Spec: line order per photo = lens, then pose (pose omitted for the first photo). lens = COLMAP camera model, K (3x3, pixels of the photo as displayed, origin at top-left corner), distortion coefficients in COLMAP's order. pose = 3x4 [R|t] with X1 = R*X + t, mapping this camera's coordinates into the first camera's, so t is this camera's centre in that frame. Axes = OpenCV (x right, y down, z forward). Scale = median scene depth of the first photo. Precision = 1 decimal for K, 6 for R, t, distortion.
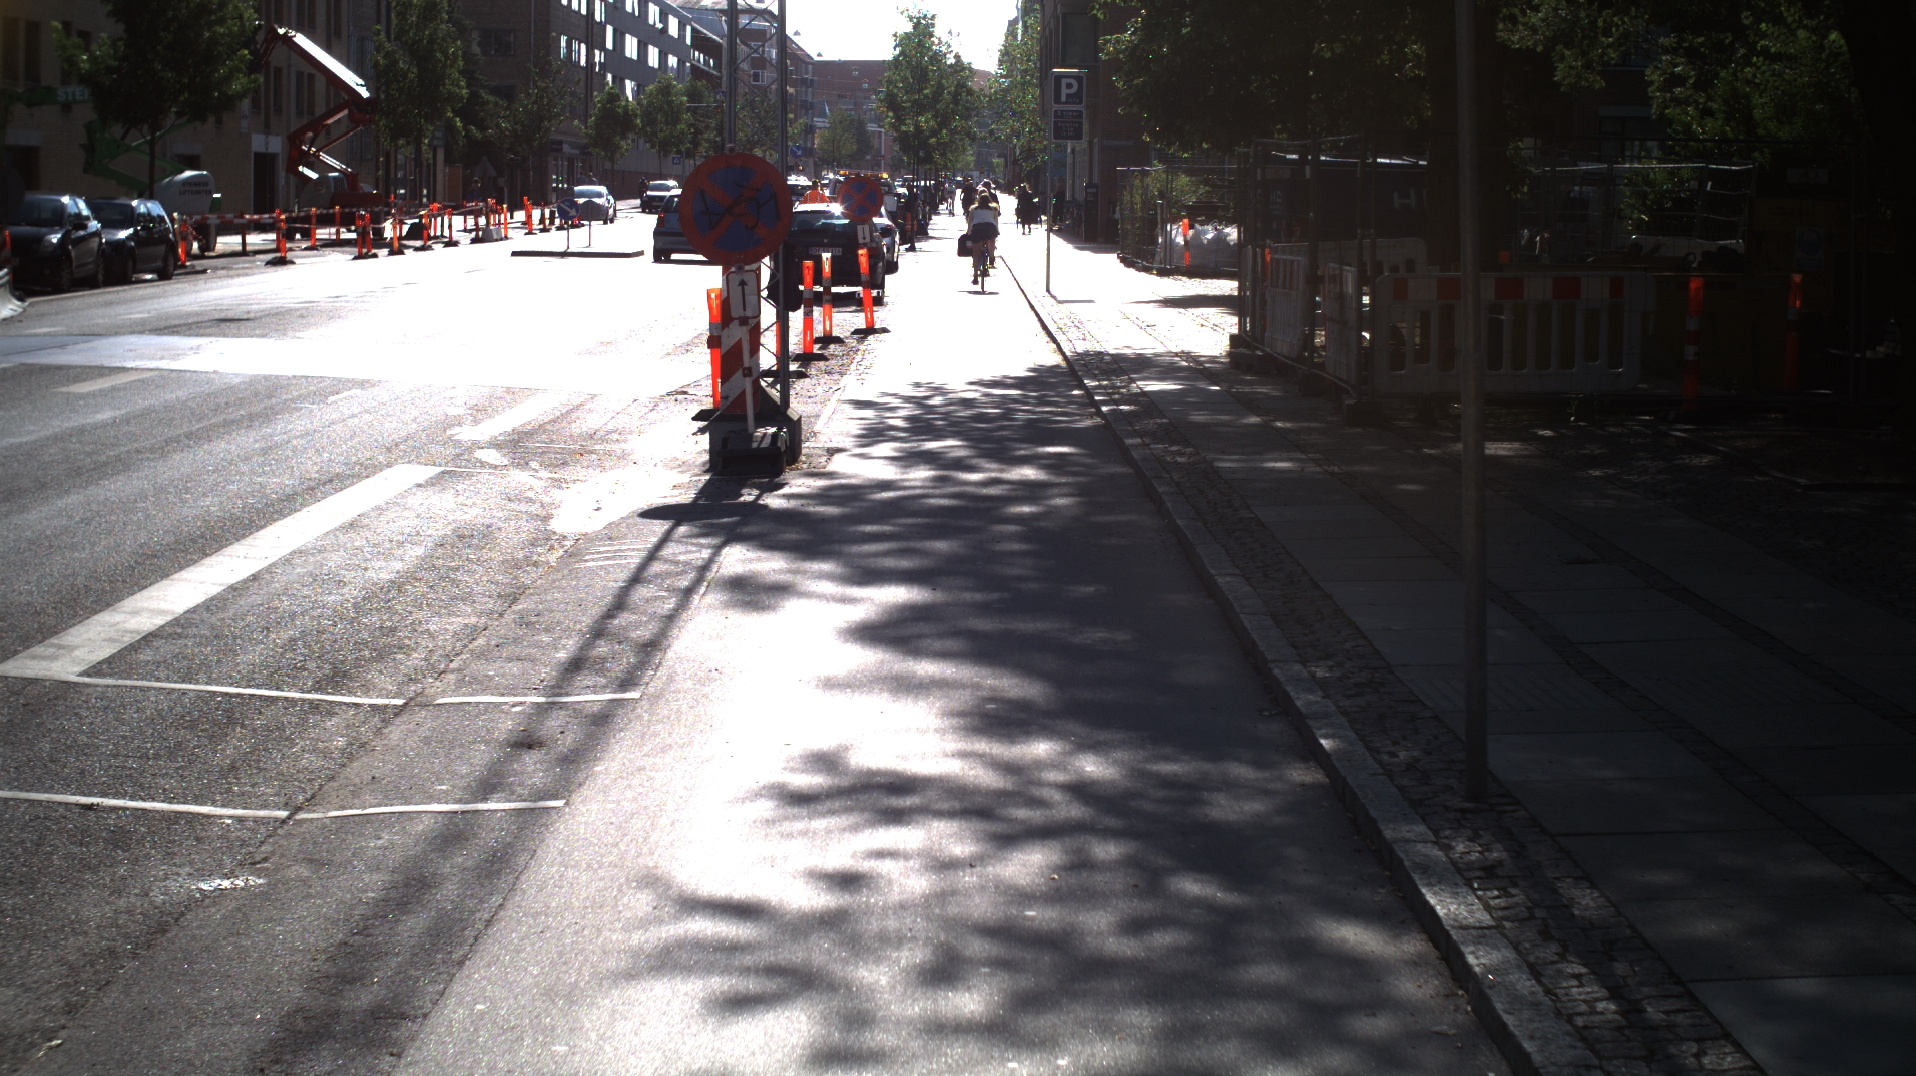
lens RADIAL K [[3309.6, 0, 958.0], [0, 3309.6, 538.0], [0, 0, 1]] dist [-0.317637, 0.539001]
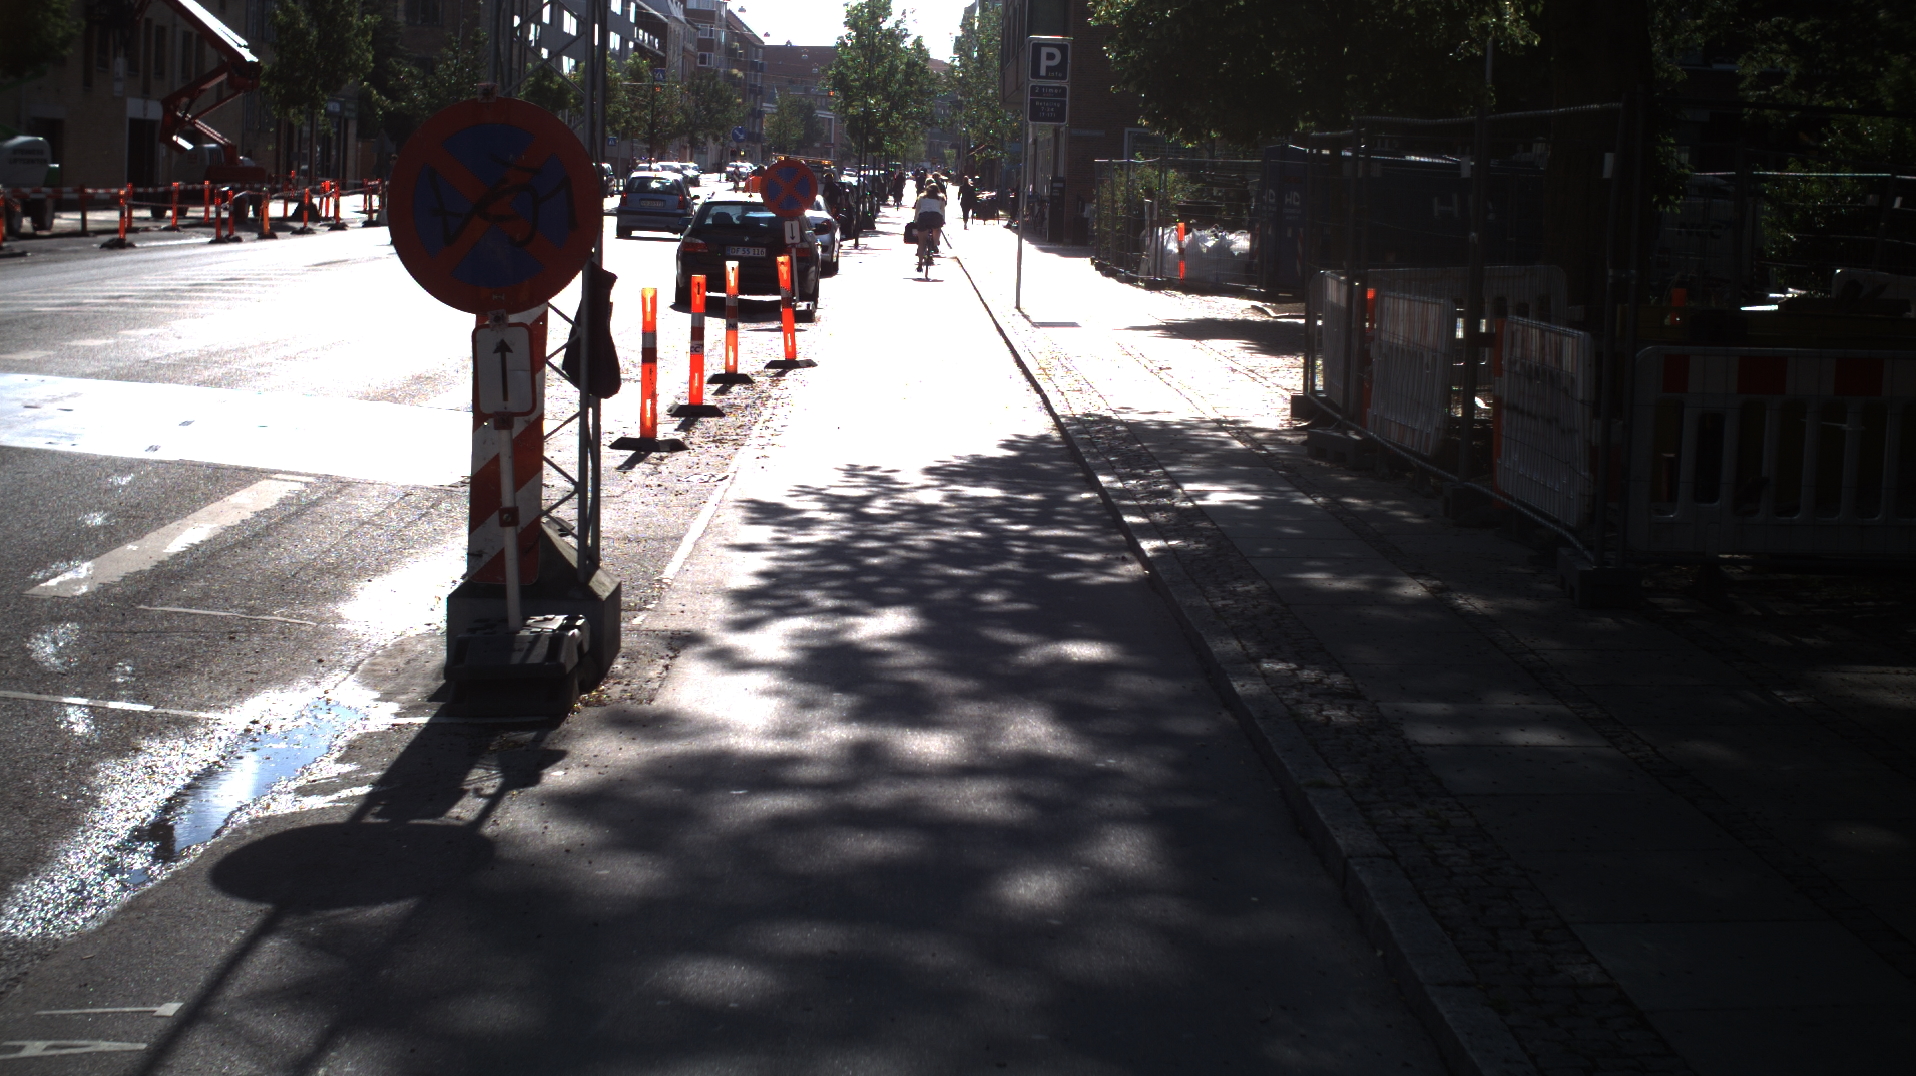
lens RADIAL K [[3309.6, 0, 958.0], [0, 3309.6, 538.0], [0, 0, 1]] dist [-0.317637, 0.539001]
pose [[0.999526, 0.025072, 0.017860, -0.000577], [-0.025119, 0.999682, 0.002391, -0.019695], [-0.017794, -0.002839, 0.999838, 0.186960]]
